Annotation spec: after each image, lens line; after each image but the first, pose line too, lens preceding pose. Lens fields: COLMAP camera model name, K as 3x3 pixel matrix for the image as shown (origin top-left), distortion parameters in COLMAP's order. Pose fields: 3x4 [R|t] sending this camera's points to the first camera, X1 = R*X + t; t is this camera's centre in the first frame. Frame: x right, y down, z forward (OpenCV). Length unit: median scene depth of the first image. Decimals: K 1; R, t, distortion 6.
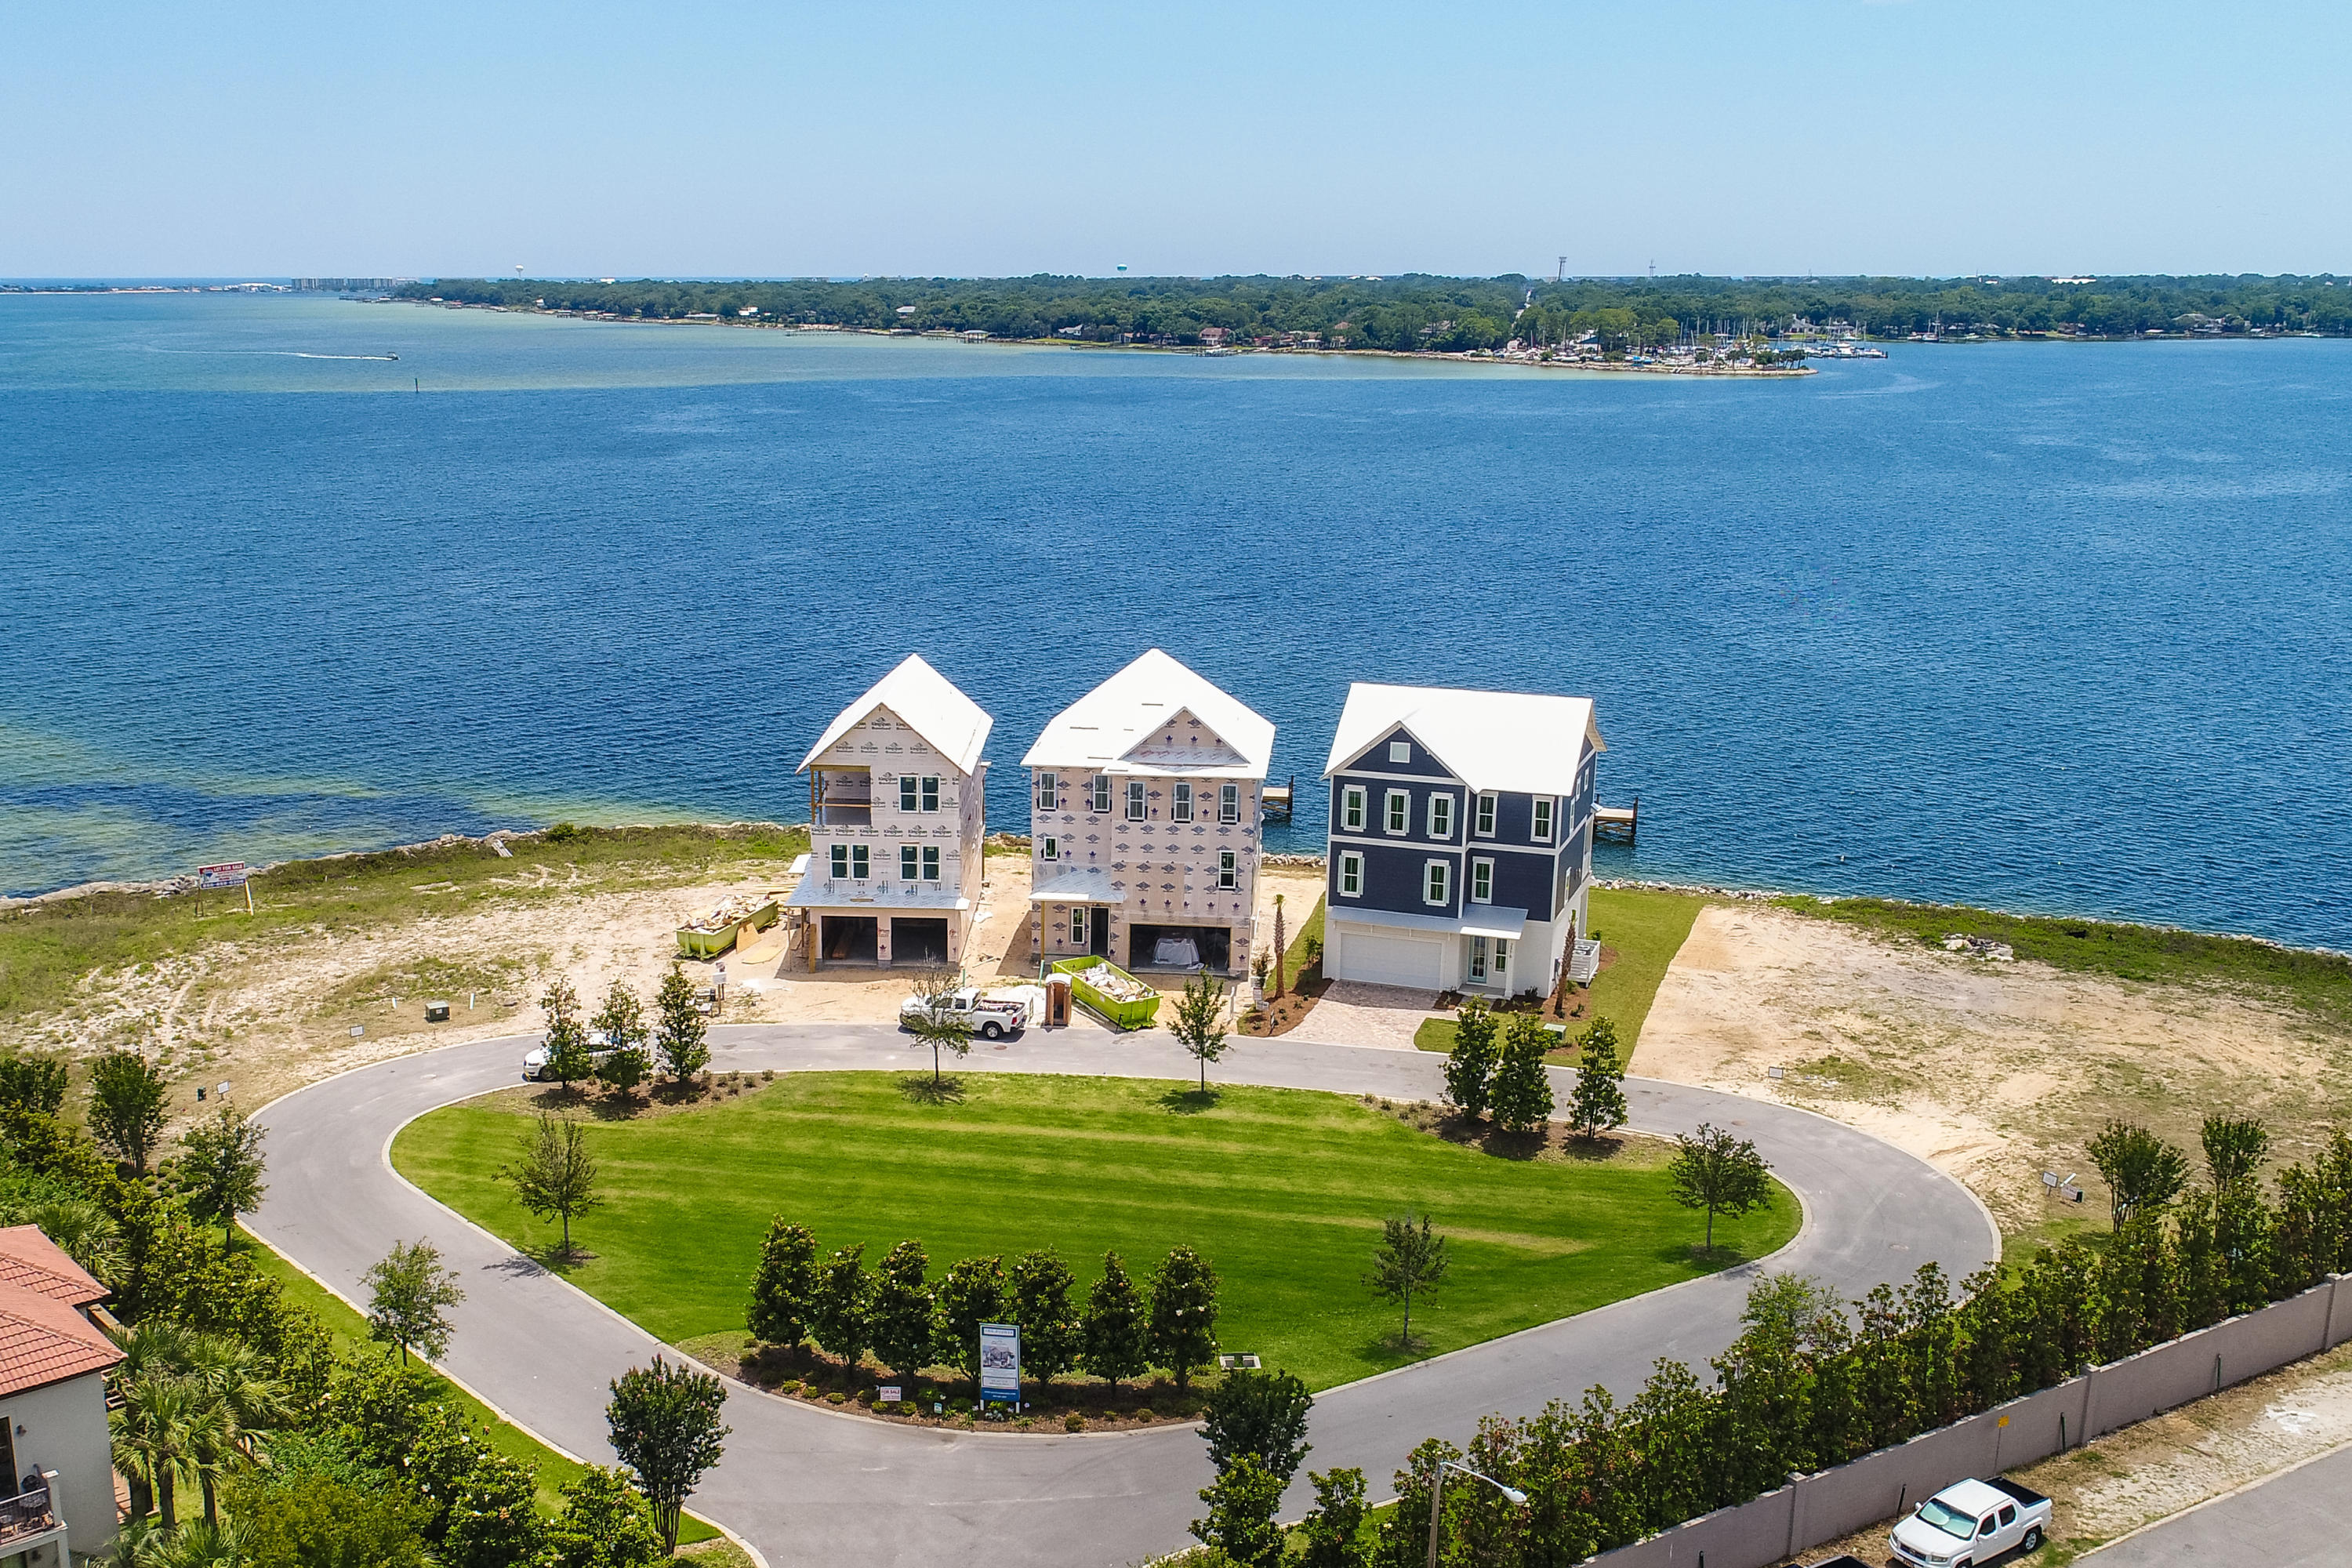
lens RADIAL K [[2377.7, 0, 988.9], [0, 2377.7, 913.3], [0, 0, 1]] dist [0.006054, 0.000000]
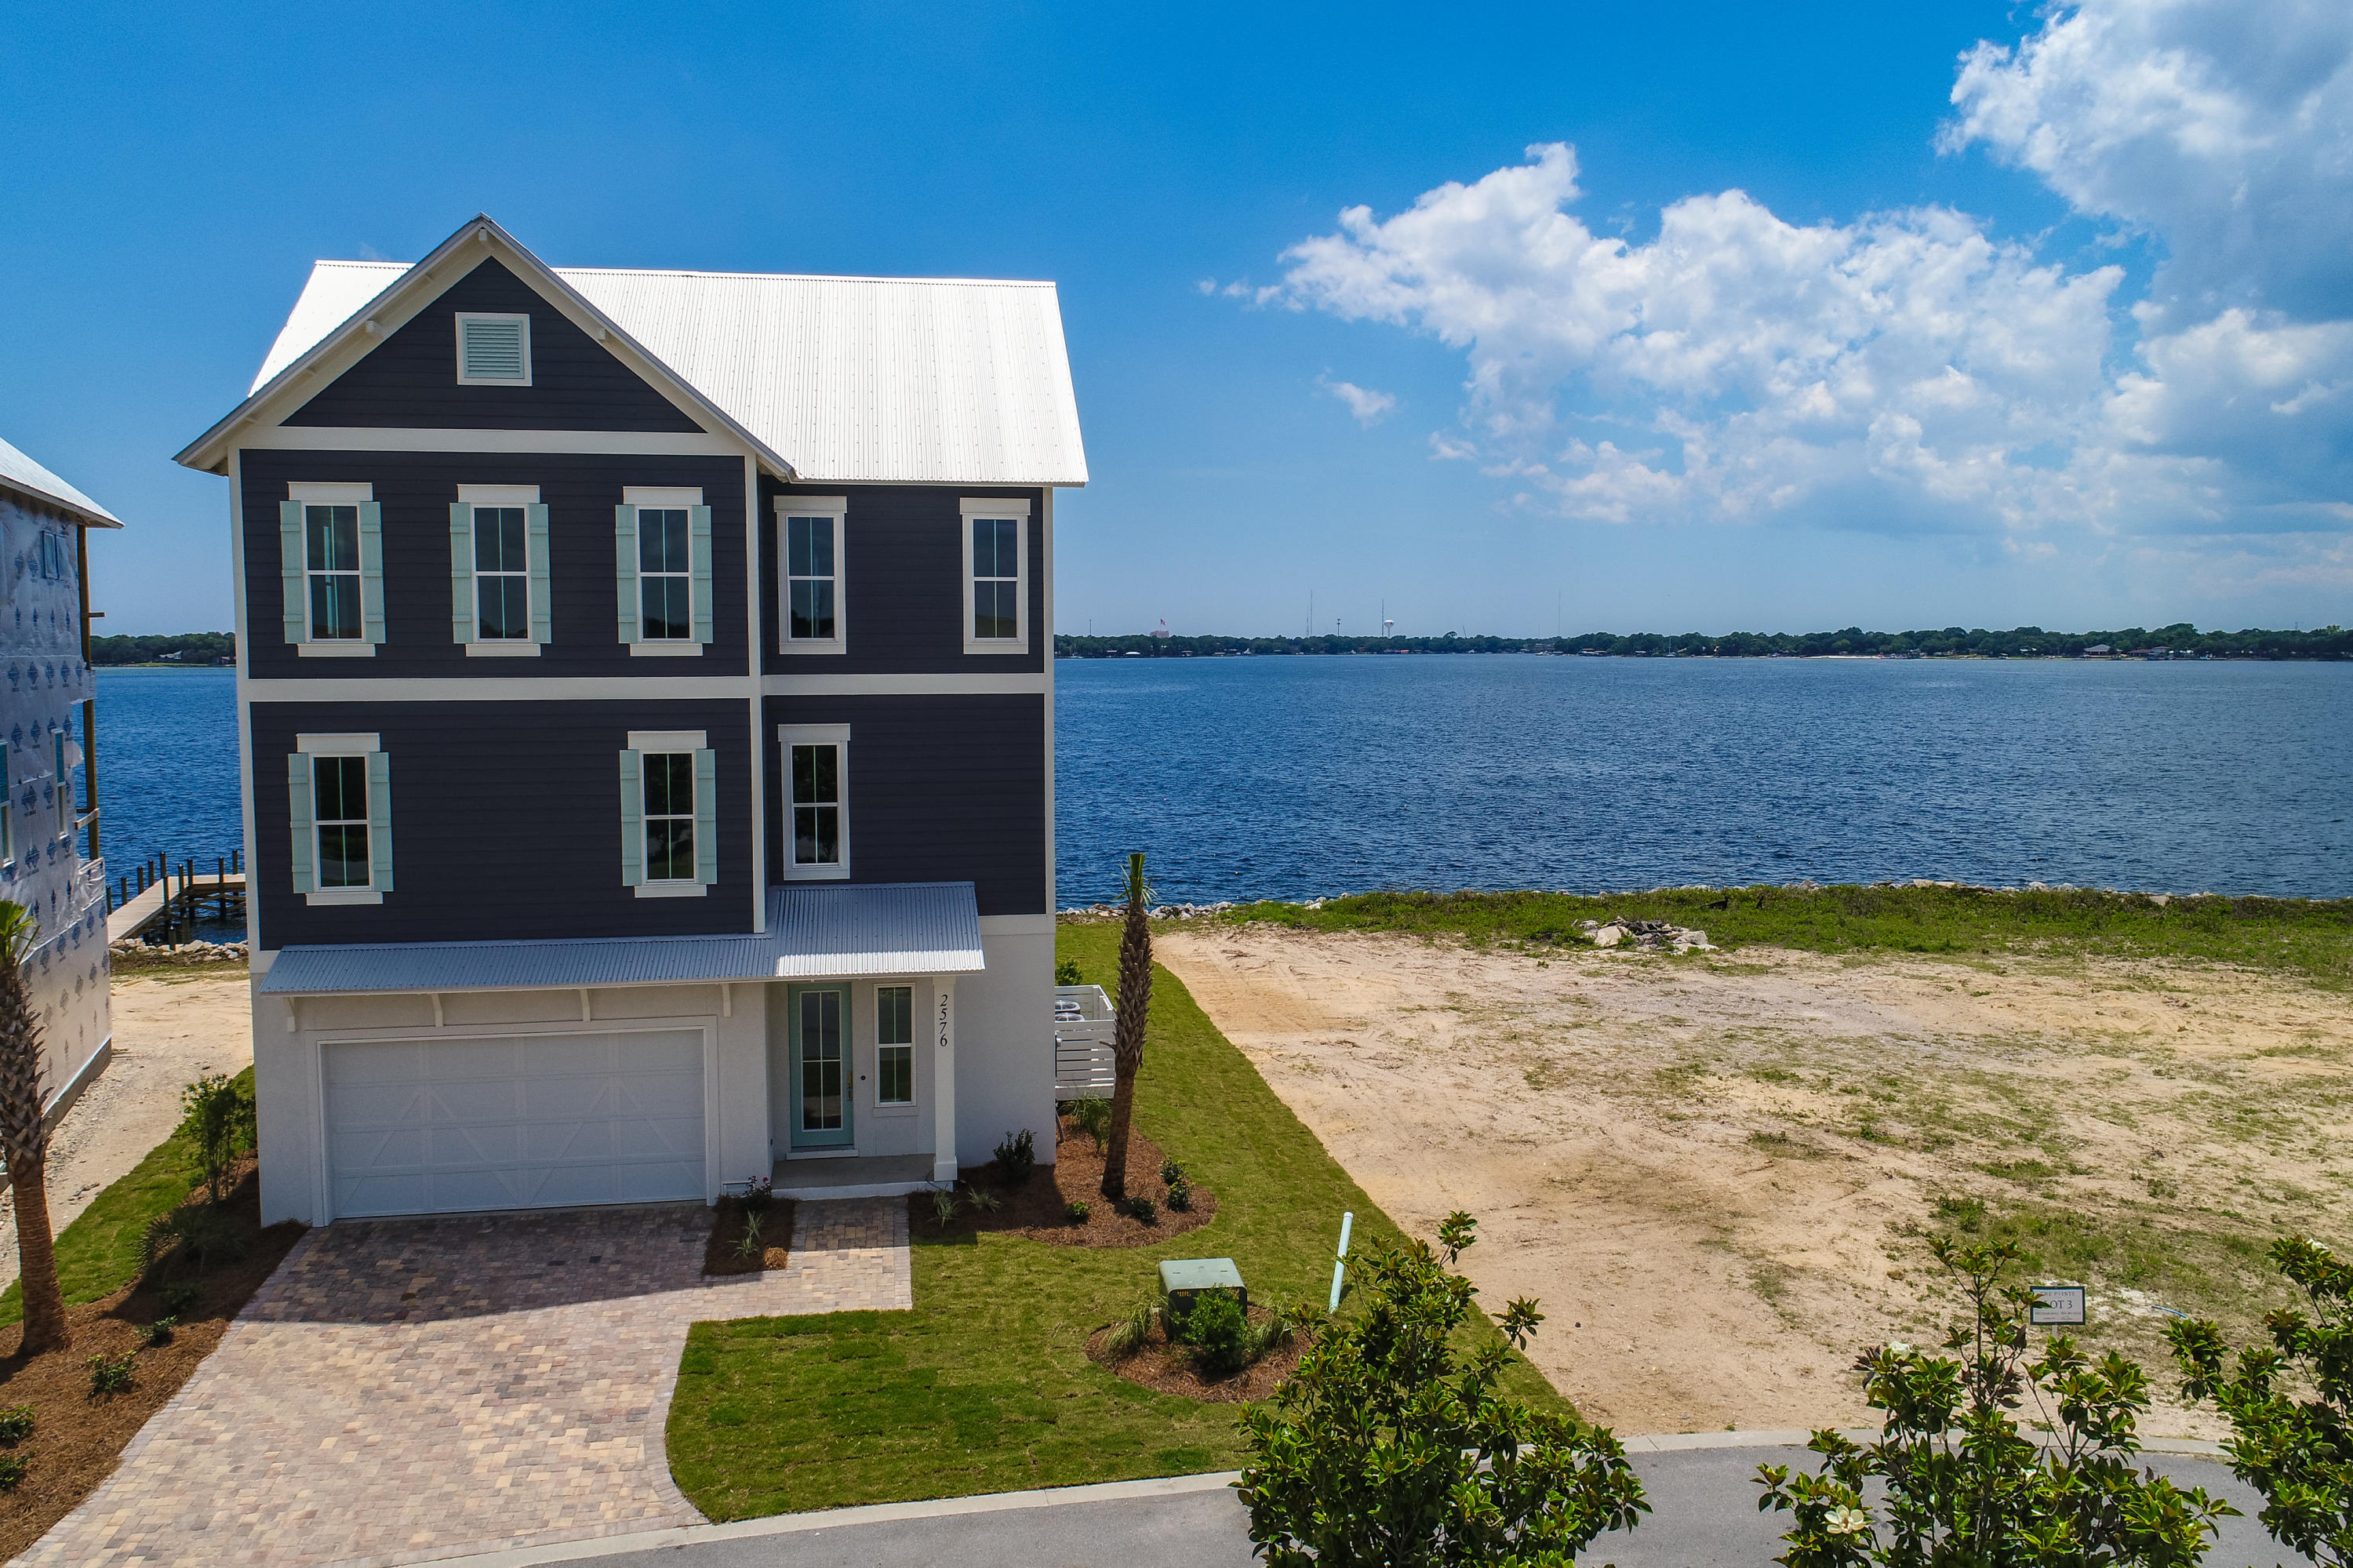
lens RADIAL K [[1646.1, 0, 1125.2], [0, 1646.1, 768.8], [0, 0, 1]] dist [0.004434, 0.003084]
pose [[0.854987, -0.042050, 0.516942, 0.133441], [0.140377, 0.978268, -0.152598, 0.019411], [-0.499291, 0.203036, 0.842309, 0.805001]]
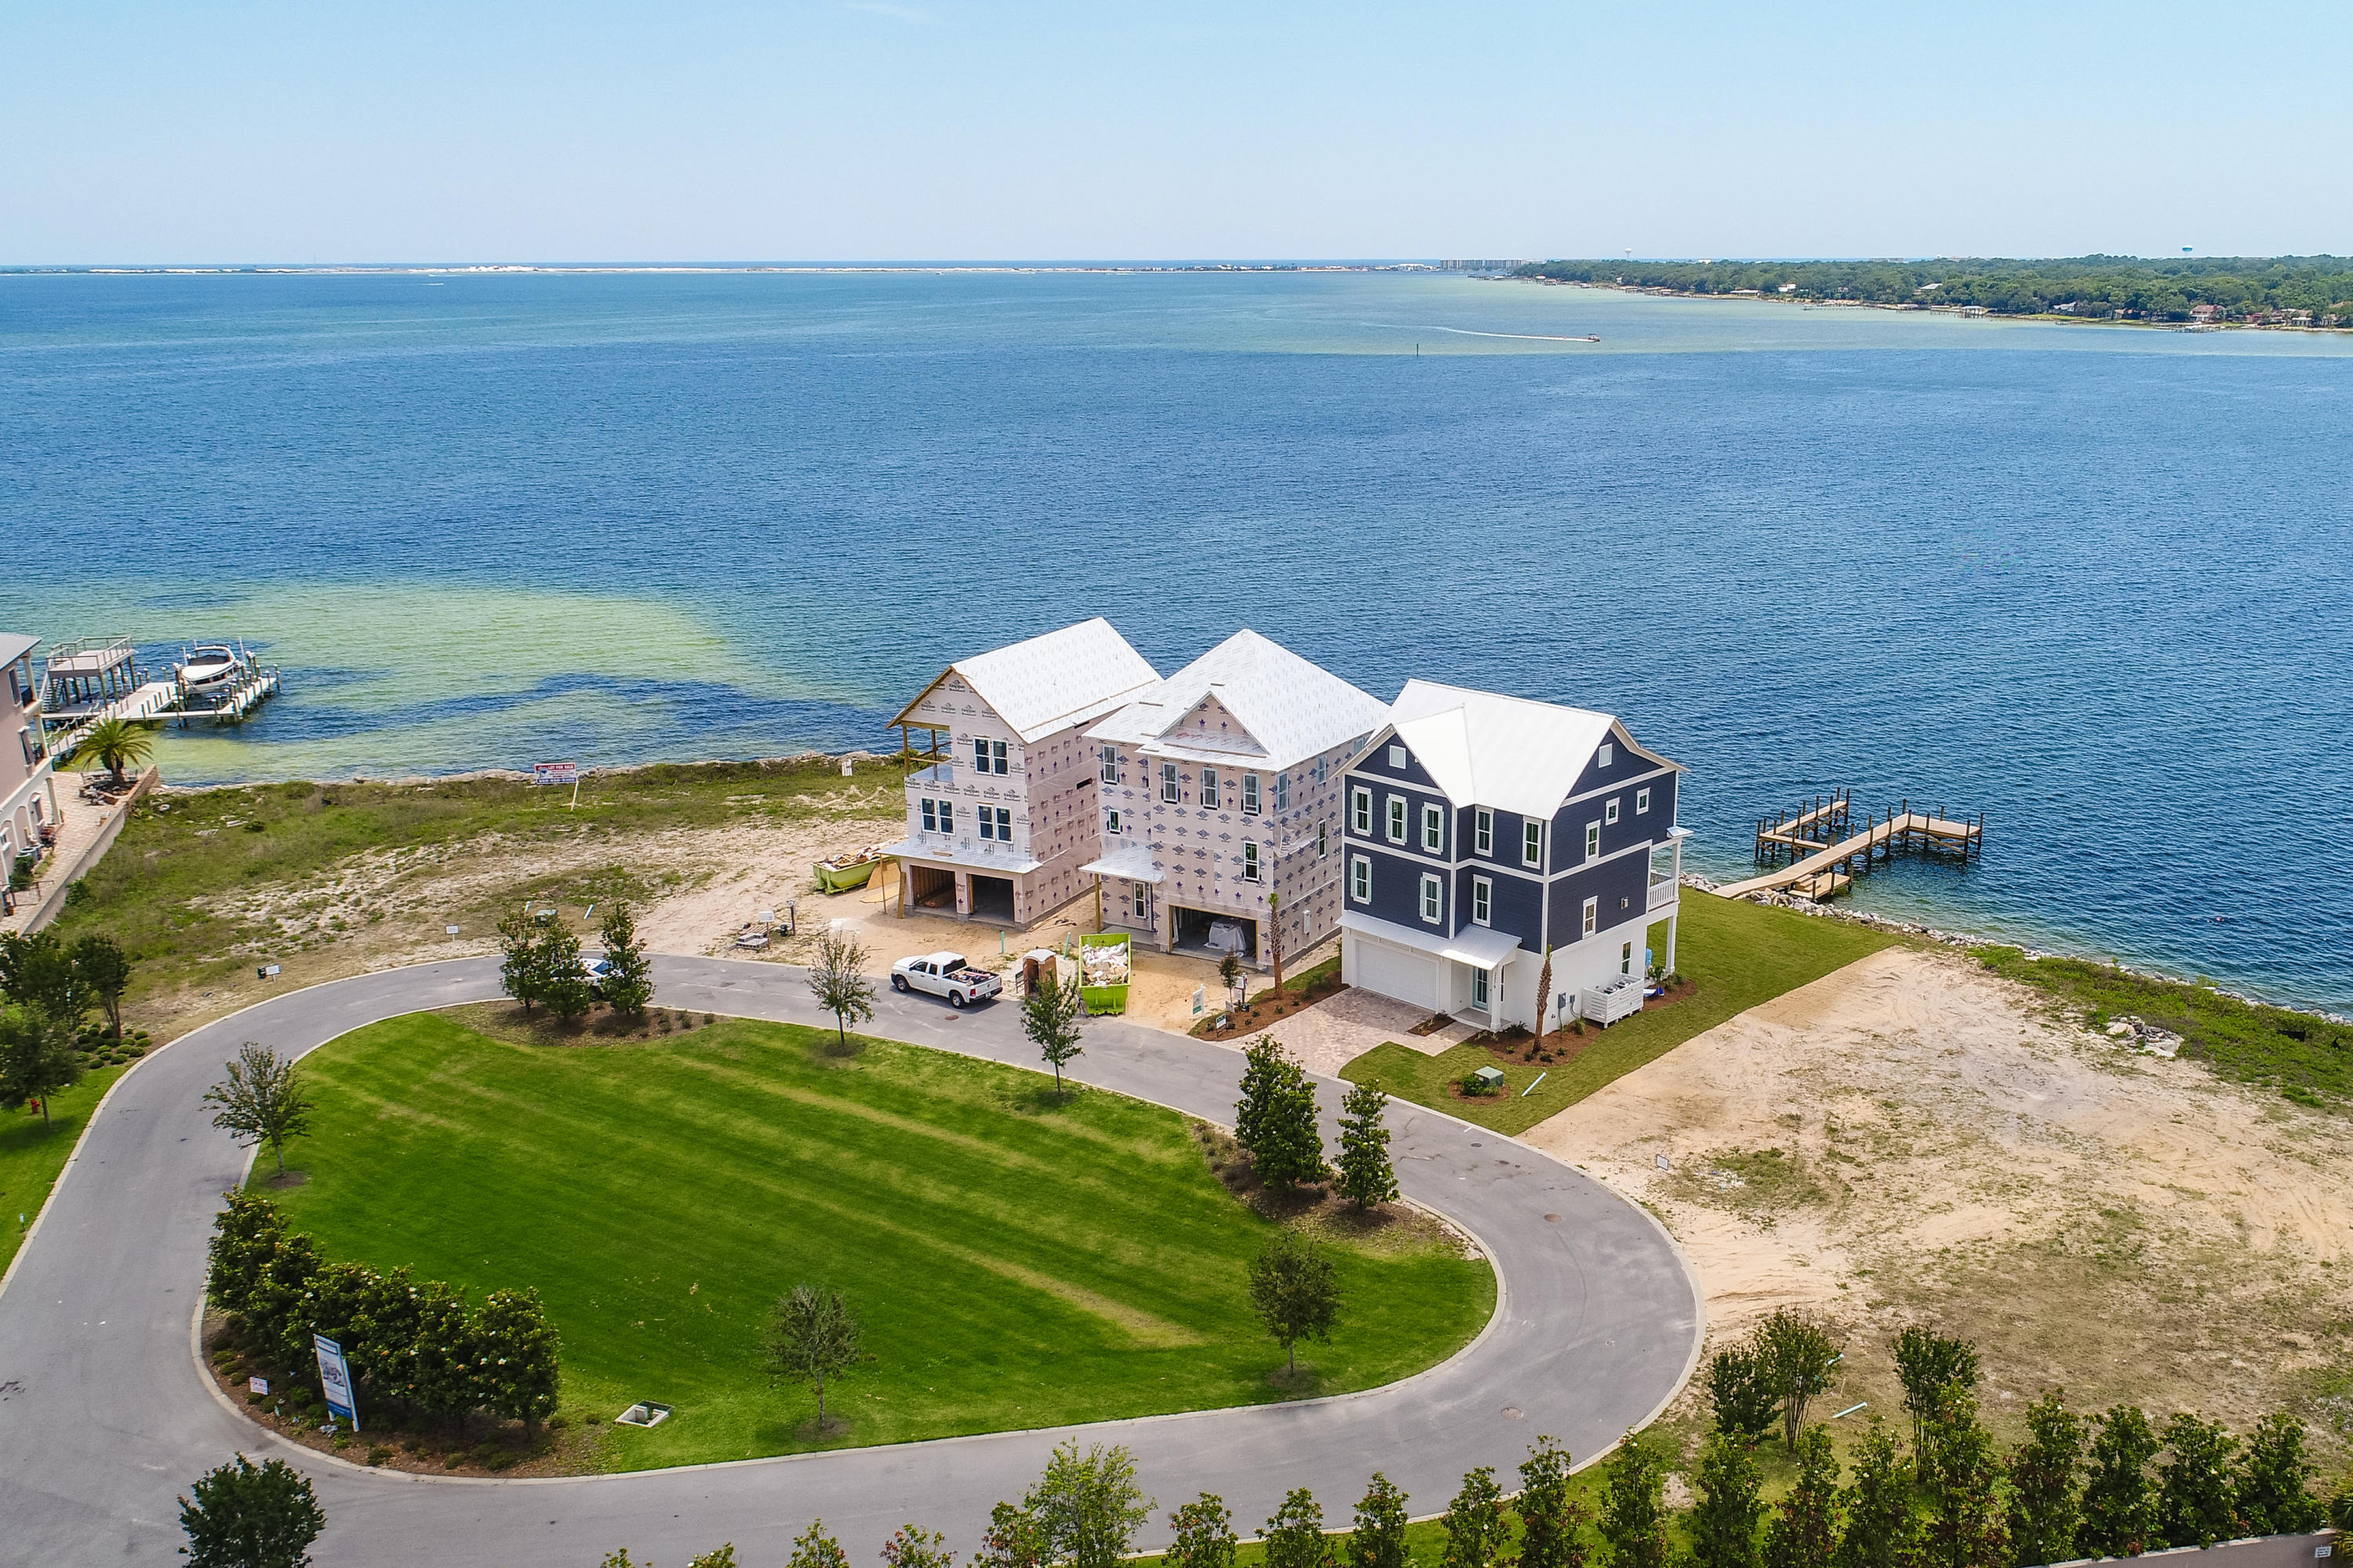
lens RADIAL K [[2010.9, 0, 1302.5], [0, 2010.9, 839.9], [0, 0, 1]] dist [0.010928, -0.019342]
pose [[0.936410, 0.096803, -0.337293, 0.405263], [-0.090059, 0.995299, 0.035624, -0.059400], [0.339156, -0.002983, 0.940726, 0.238005]]
